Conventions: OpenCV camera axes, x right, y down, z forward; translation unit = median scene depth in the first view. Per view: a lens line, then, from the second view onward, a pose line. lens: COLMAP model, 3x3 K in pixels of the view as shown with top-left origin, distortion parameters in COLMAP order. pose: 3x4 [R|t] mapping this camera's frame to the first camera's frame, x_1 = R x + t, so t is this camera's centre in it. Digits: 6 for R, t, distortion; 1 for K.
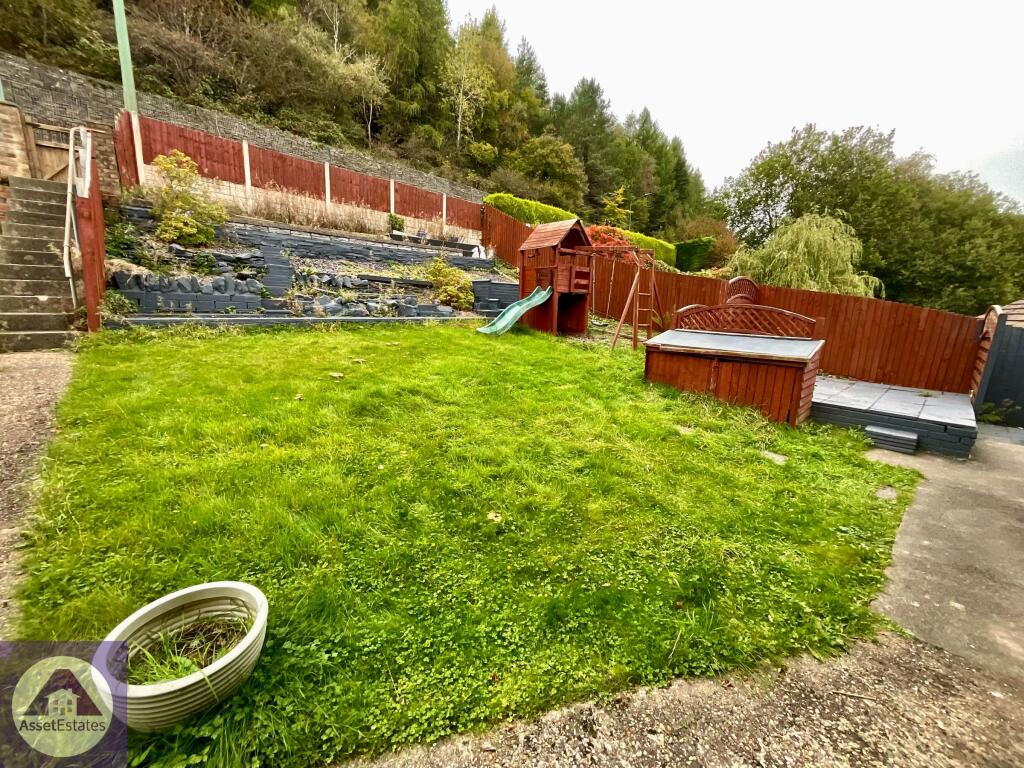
lens RADIAL K [[414.2, 0, 510.8], [0, 414.2, 386.9], [0, 0, 1]] dist [-0.000359, -0.000595]
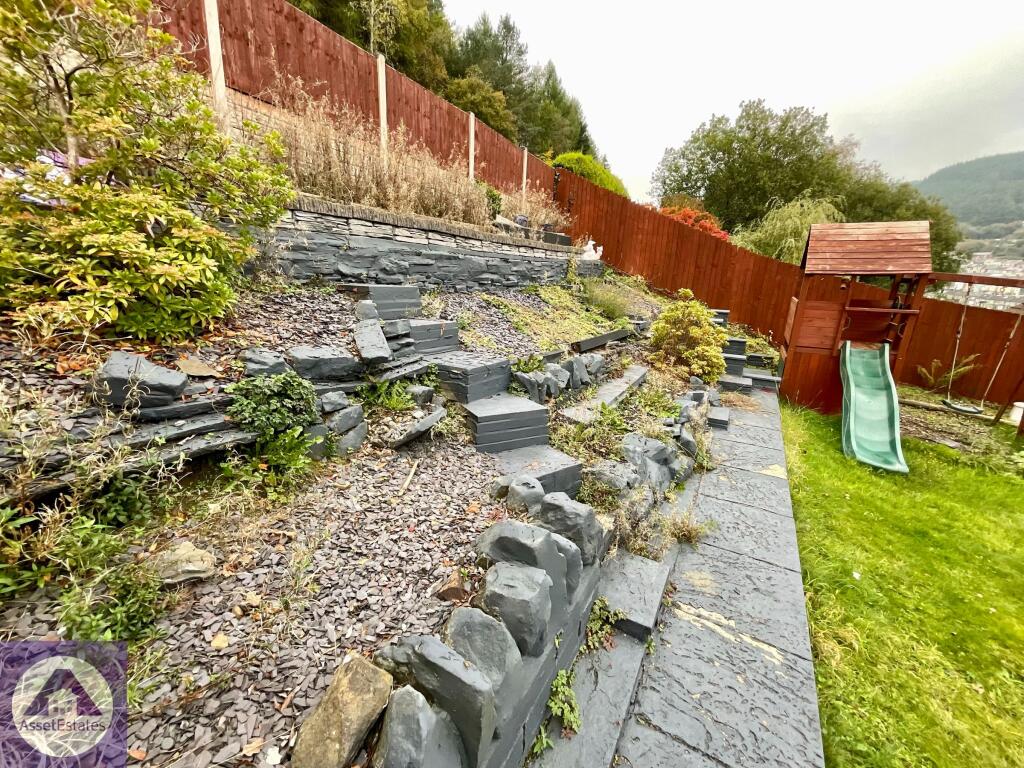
lens RADIAL K [[408.4, 0, 515.5], [0, 408.4, 389.5], [0, 0, 1]] dist [-0.001548, -0.000353]
pose [[0.949231, -0.096274, 0.299485, -0.155426], [0.068253, 0.992370, 0.102682, -0.074304], [-0.307086, -0.077028, 0.948559, 0.171252]]
